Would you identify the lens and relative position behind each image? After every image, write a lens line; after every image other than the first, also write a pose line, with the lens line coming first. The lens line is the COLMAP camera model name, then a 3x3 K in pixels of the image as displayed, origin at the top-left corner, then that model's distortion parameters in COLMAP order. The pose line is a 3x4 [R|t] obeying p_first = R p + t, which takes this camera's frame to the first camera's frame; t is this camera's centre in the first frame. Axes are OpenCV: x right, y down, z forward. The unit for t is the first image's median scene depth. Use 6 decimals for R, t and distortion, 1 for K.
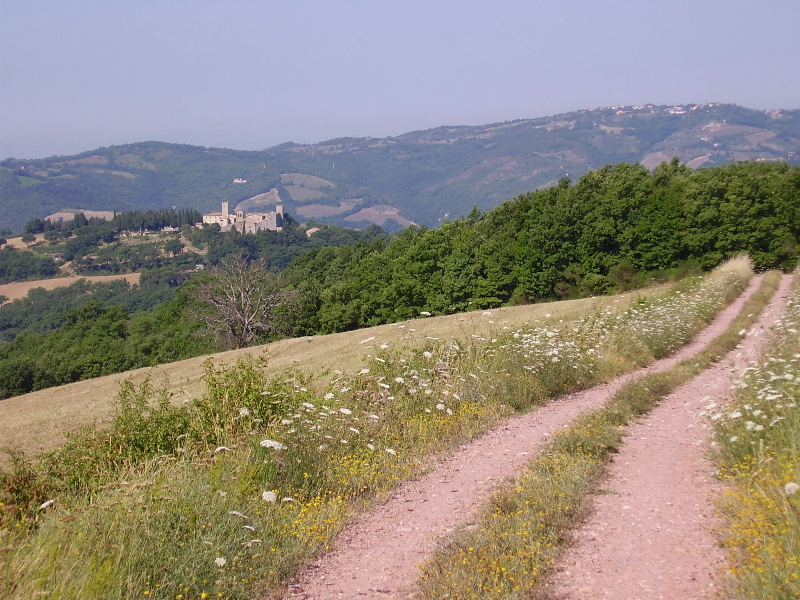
lens RADIAL K [[2405.6, 0, 399.5], [0, 2405.6, 304.7], [0, 0, 1]] dist [0.513986, 0.000000]
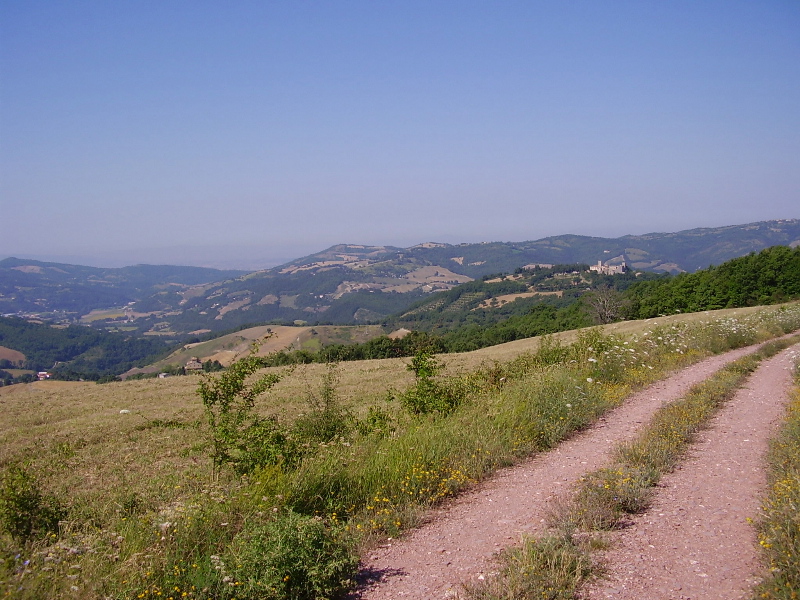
lens RADIAL K [[2405.6, 0, 400.2], [0, 2405.6, 297.3], [0, 0, 1]] dist [0.513986, 0.000000]
pose [[0.949267, 0.018333, -0.313938, 0.468213], [-0.024479, 0.999578, -0.015644, 0.032495], [0.313519, 0.022535, 0.949315, -1.231372]]
